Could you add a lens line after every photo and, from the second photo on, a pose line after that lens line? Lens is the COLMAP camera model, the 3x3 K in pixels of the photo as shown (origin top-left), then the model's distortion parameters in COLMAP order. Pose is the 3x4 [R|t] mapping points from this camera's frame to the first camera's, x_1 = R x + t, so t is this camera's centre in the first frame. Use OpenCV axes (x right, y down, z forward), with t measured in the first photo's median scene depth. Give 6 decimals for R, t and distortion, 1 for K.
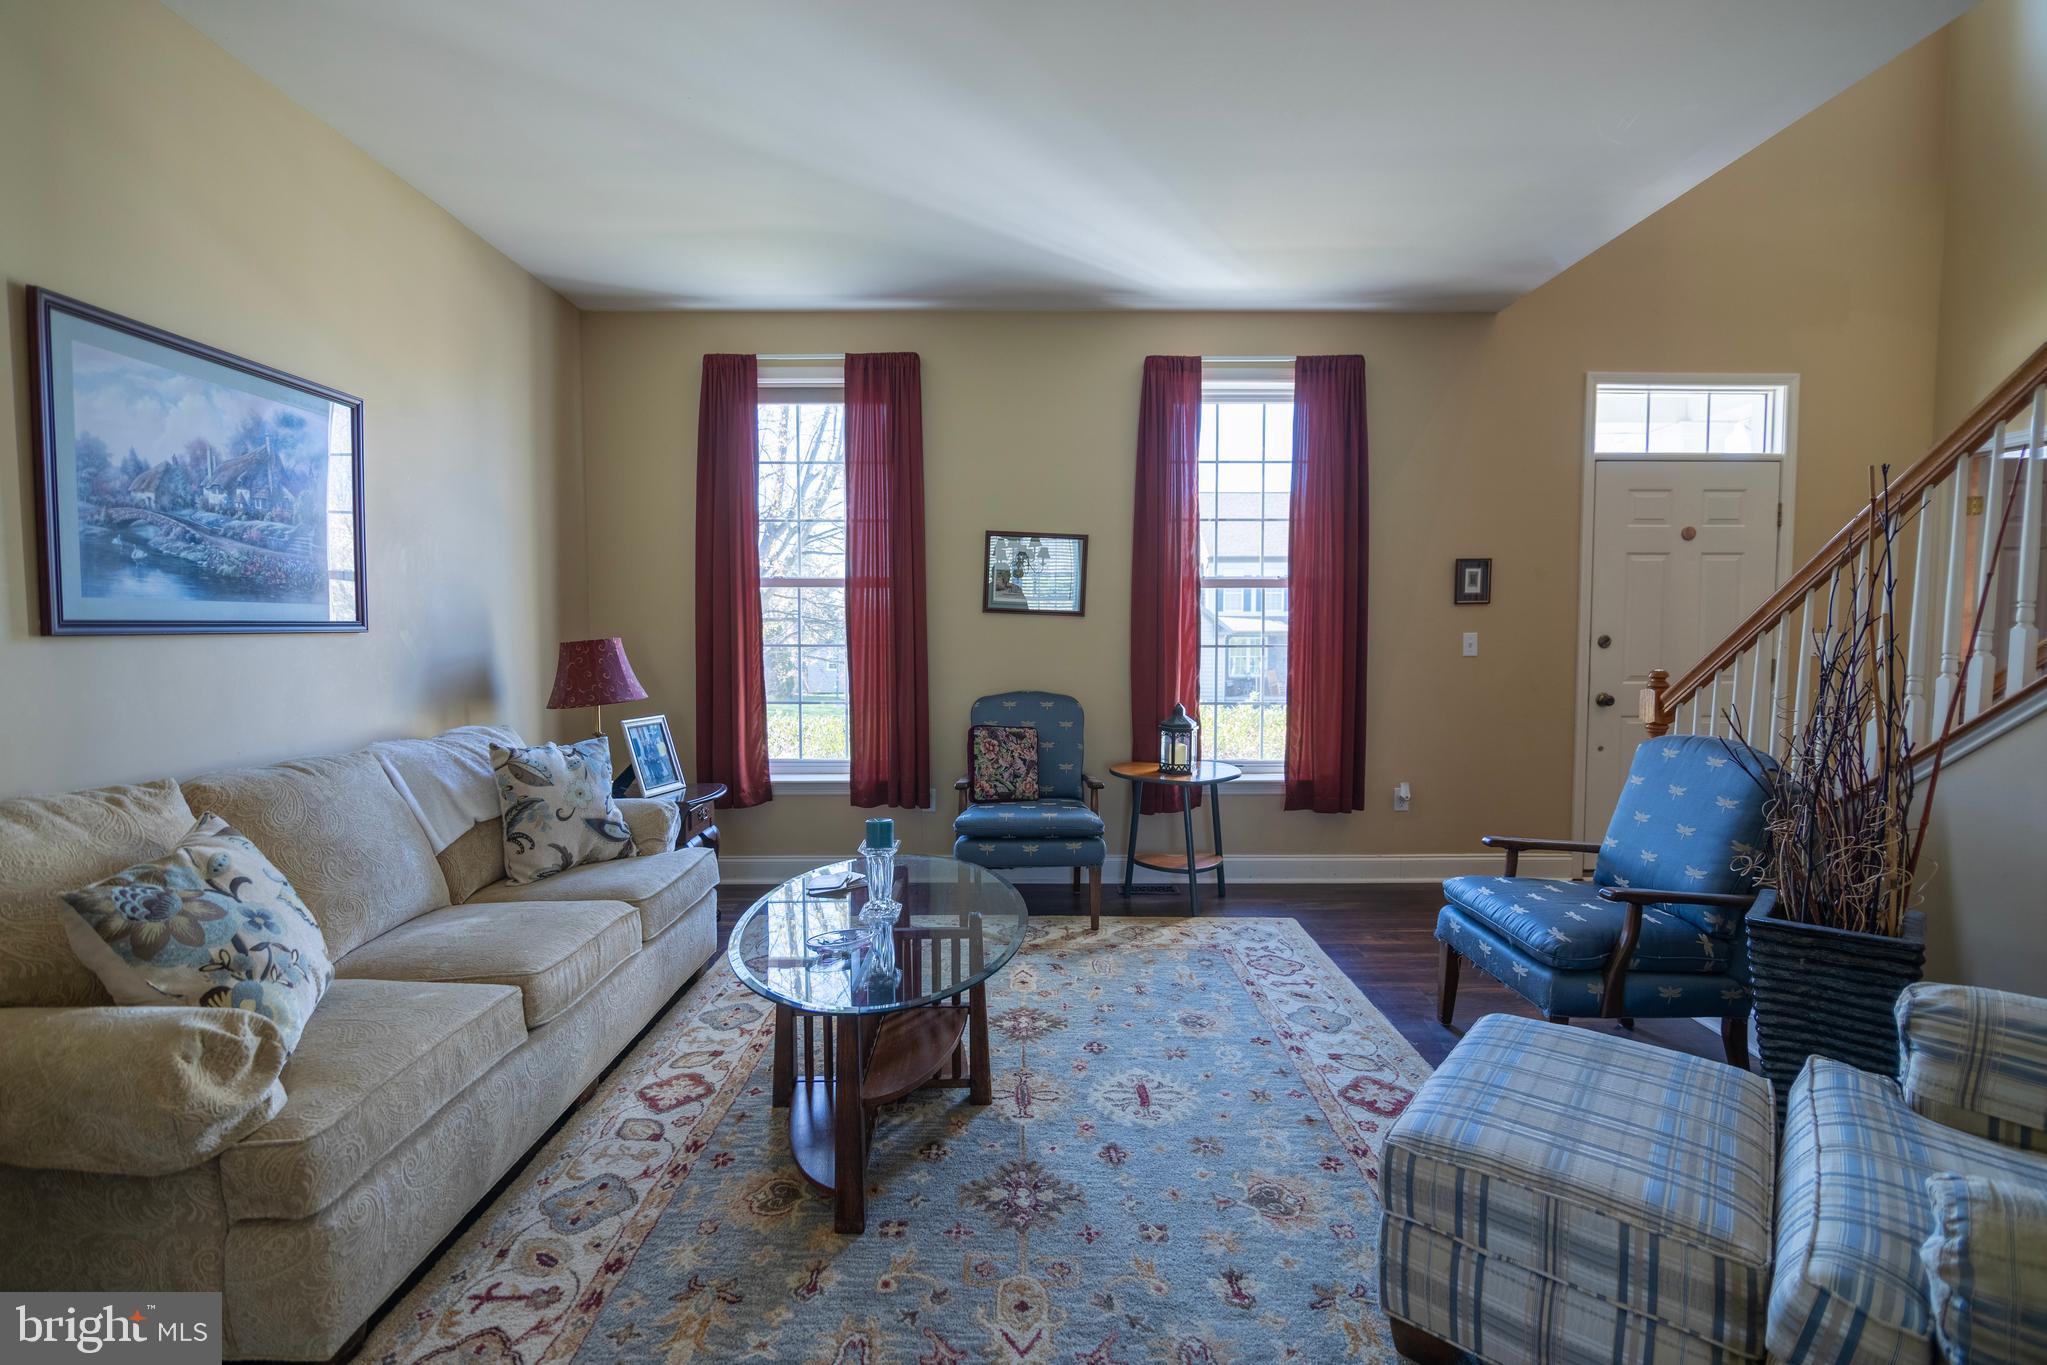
lens RADIAL K [[940.6, 0, 1015.5], [0, 940.6, 677.7], [0, 0, 1]] dist [-0.007963, -0.001133]
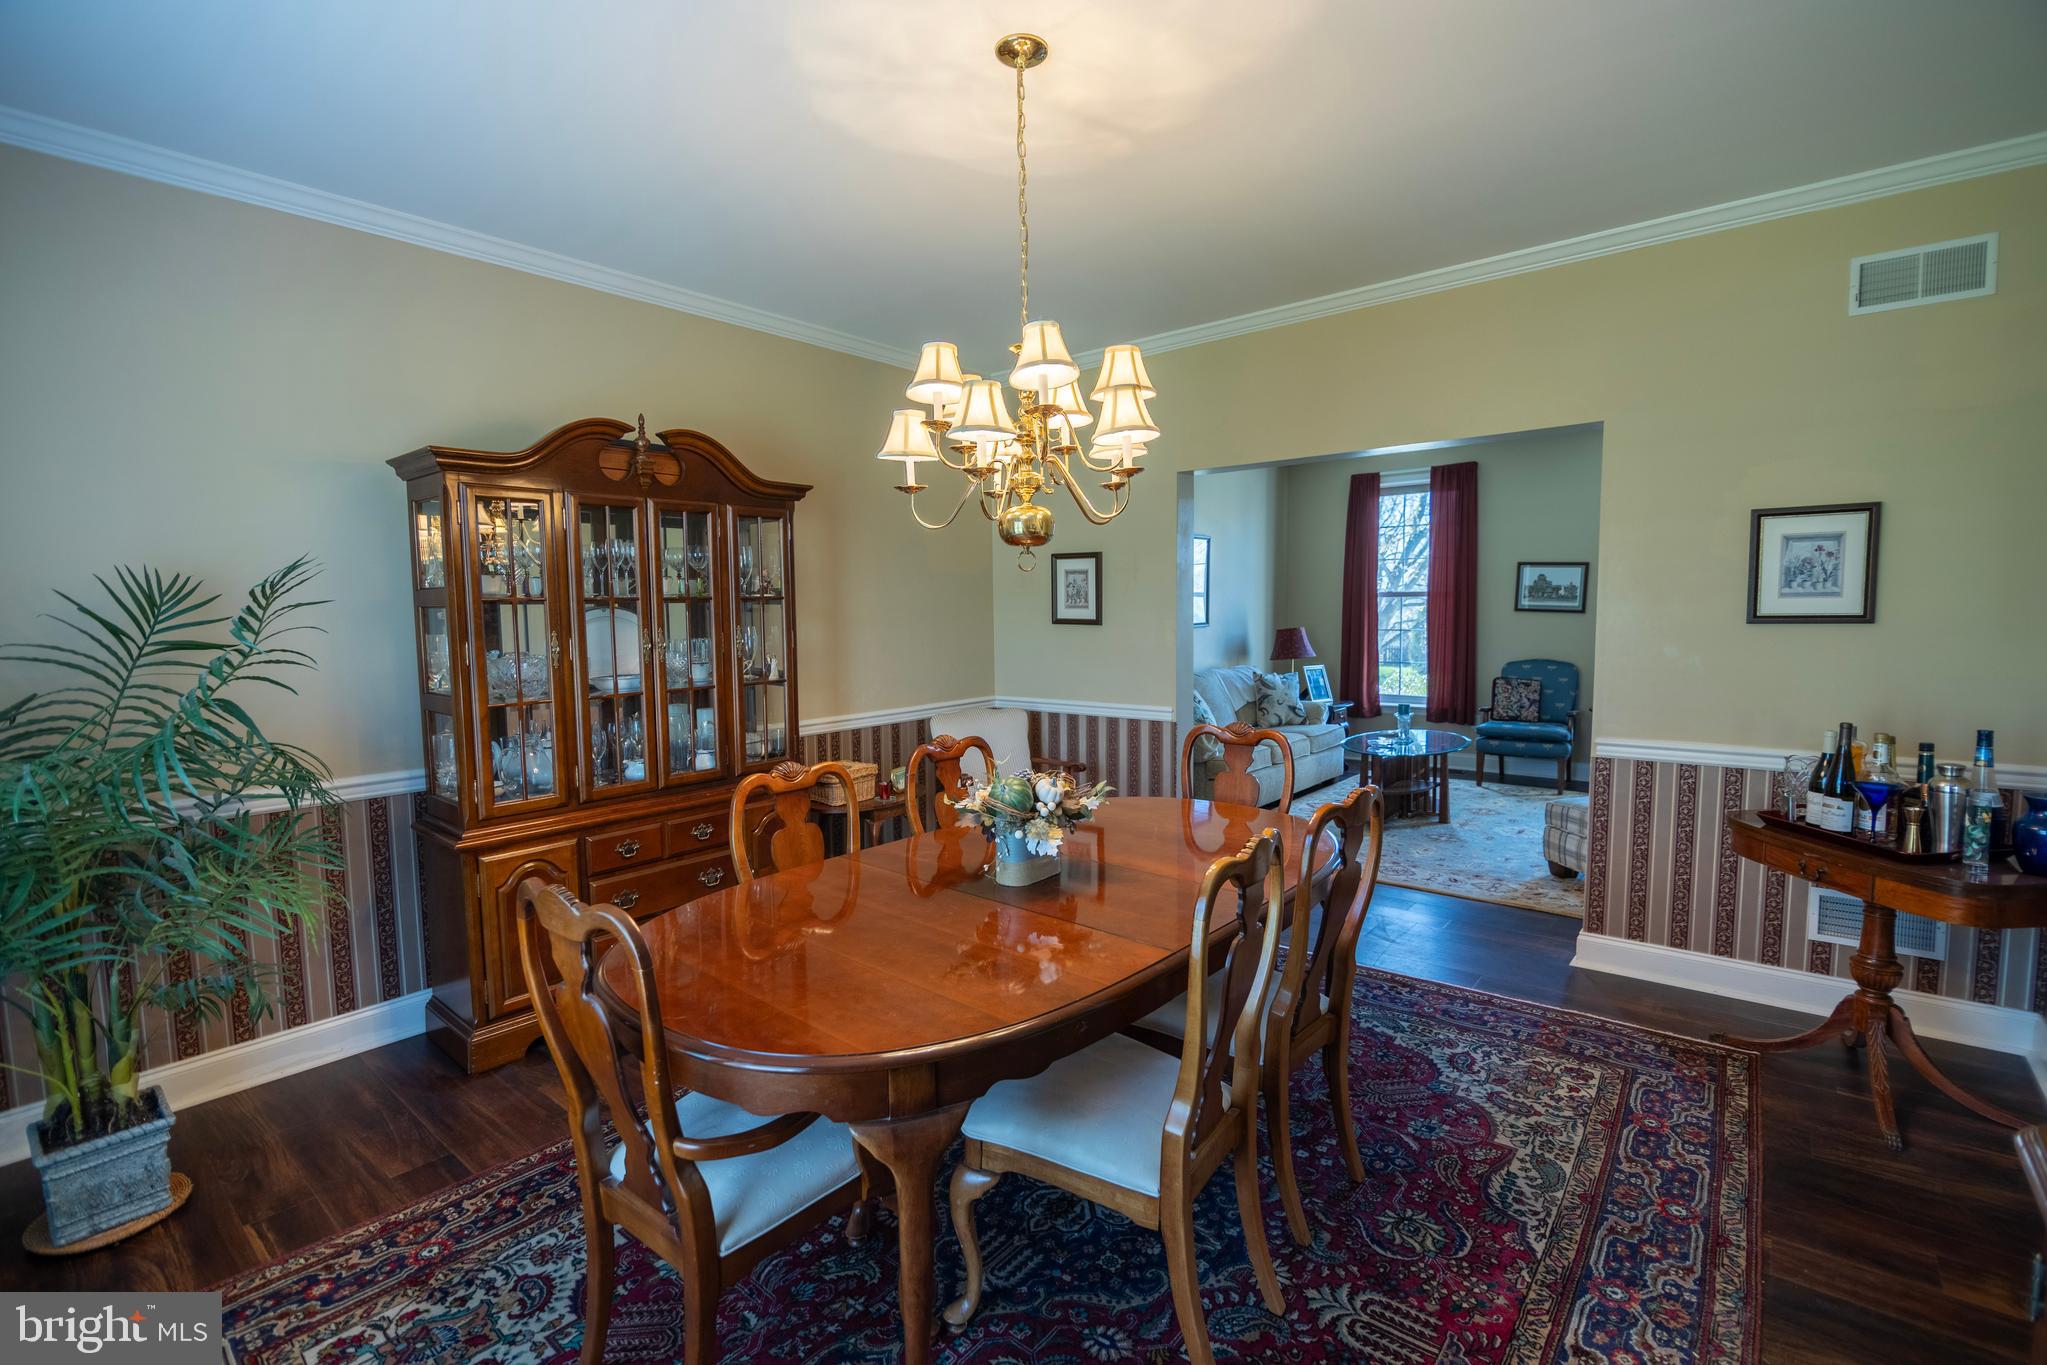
lens RADIAL K [[940.6, 0, 1033.0], [0, 940.6, 688.8], [0, 0, 1]] dist [-0.007963, -0.001133]
pose [[0.785357, 0.044754, -0.617423, 0.513882], [-0.020663, 0.998723, 0.046109, 0.014622], [0.618698, -0.023454, 0.785278, -1.299358]]
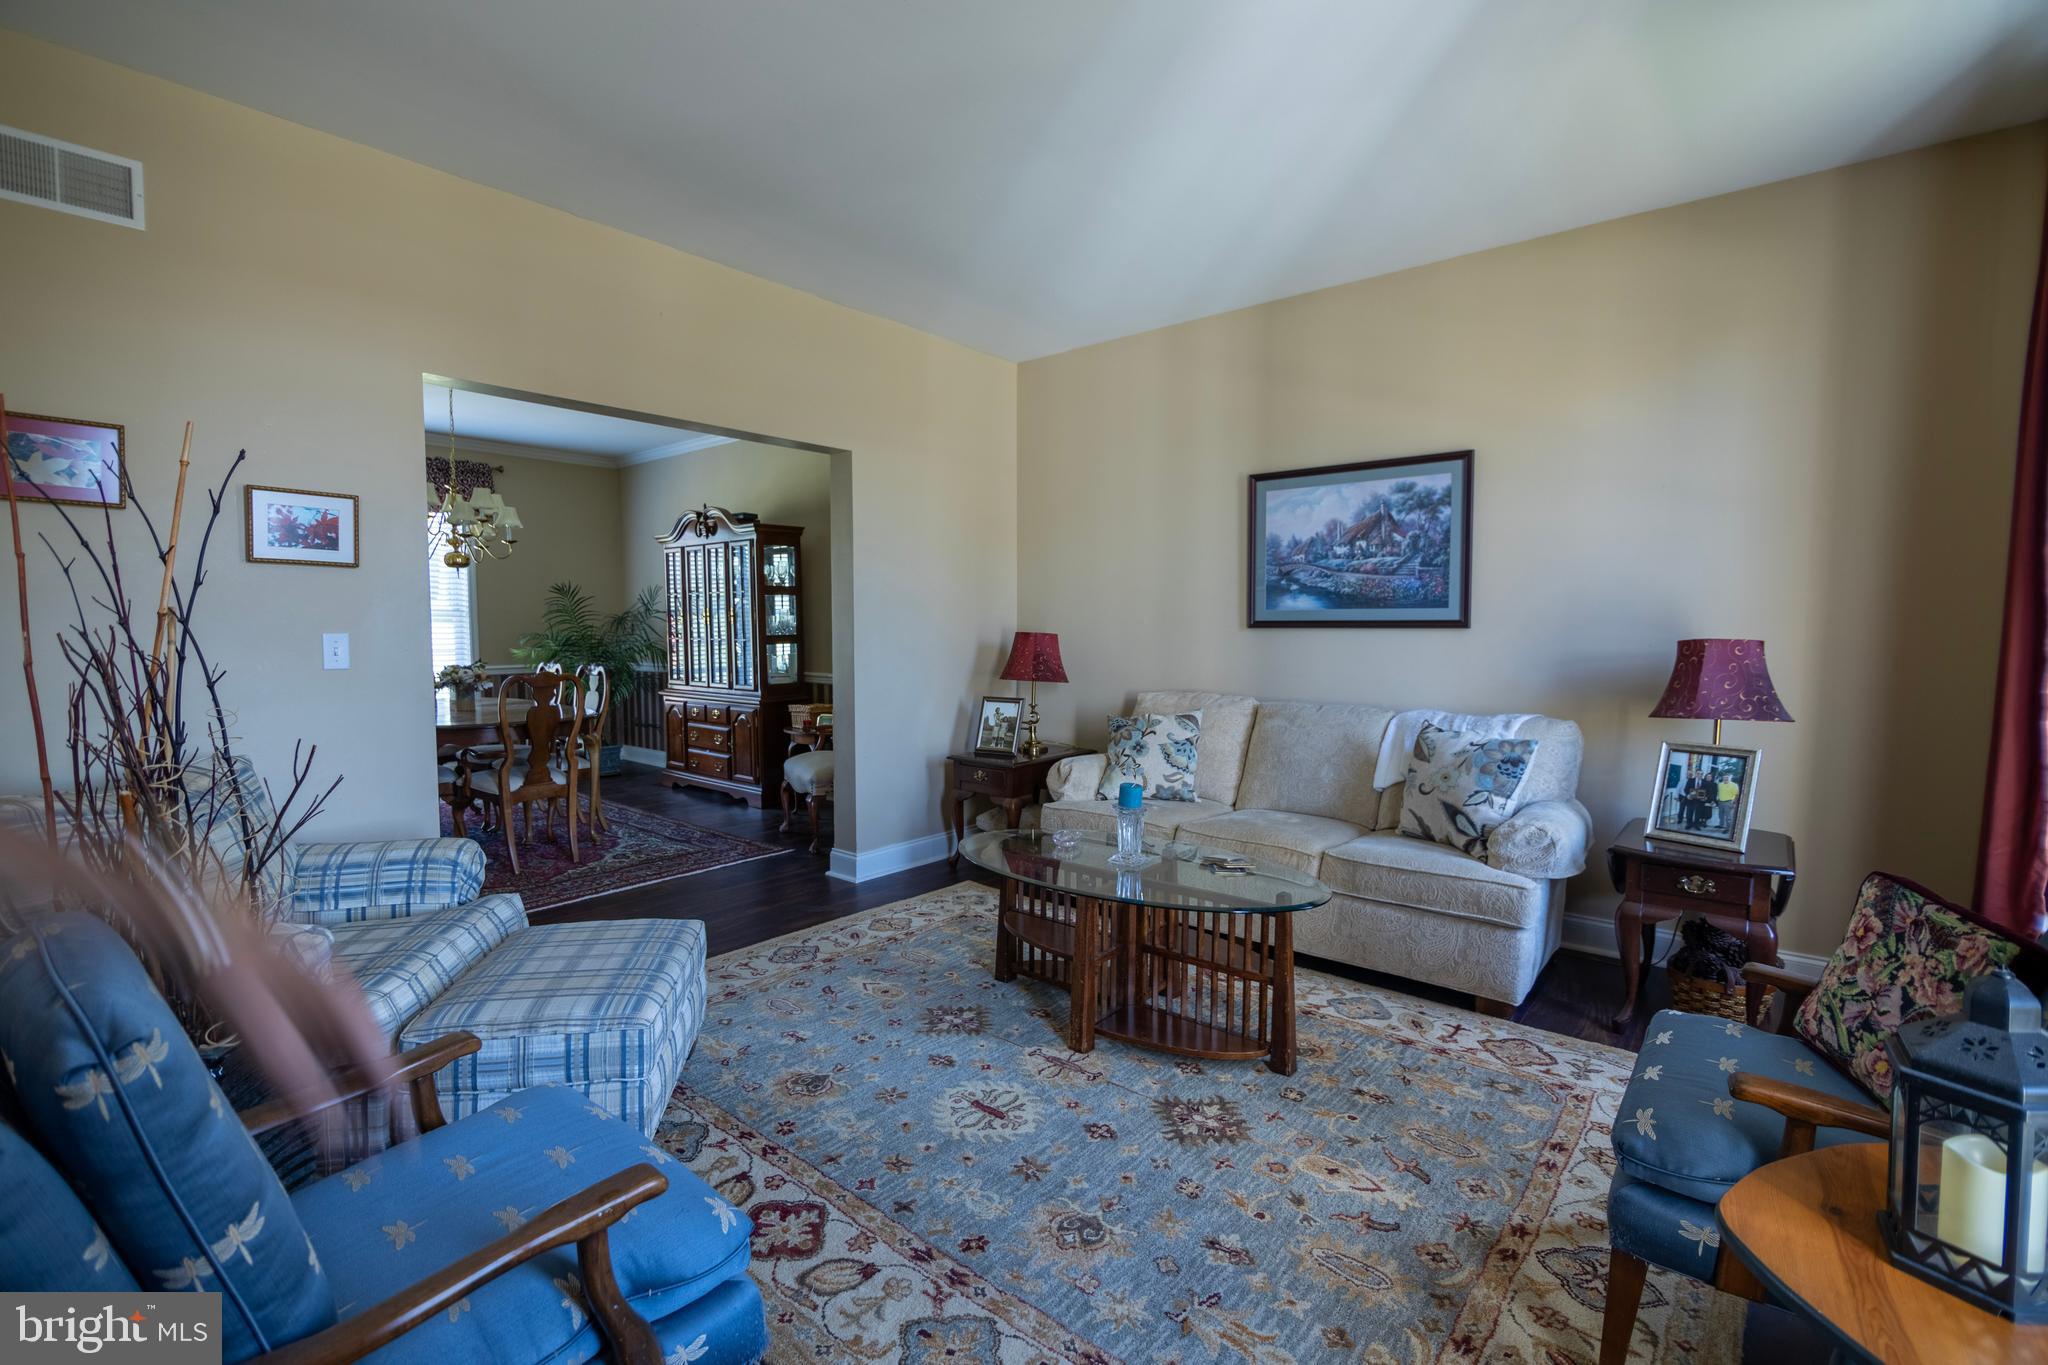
lens RADIAL K [[941.1, 0, 1013.1], [0, 941.1, 686.7], [0, 0, 1]] dist [-0.007963, -0.001133]
pose [[-0.666743, 0.052016, -0.743470, 0.699320], [-0.036457, 0.994091, 0.102245, -0.076566], [0.744395, 0.095276, -0.660907, 1.384411]]
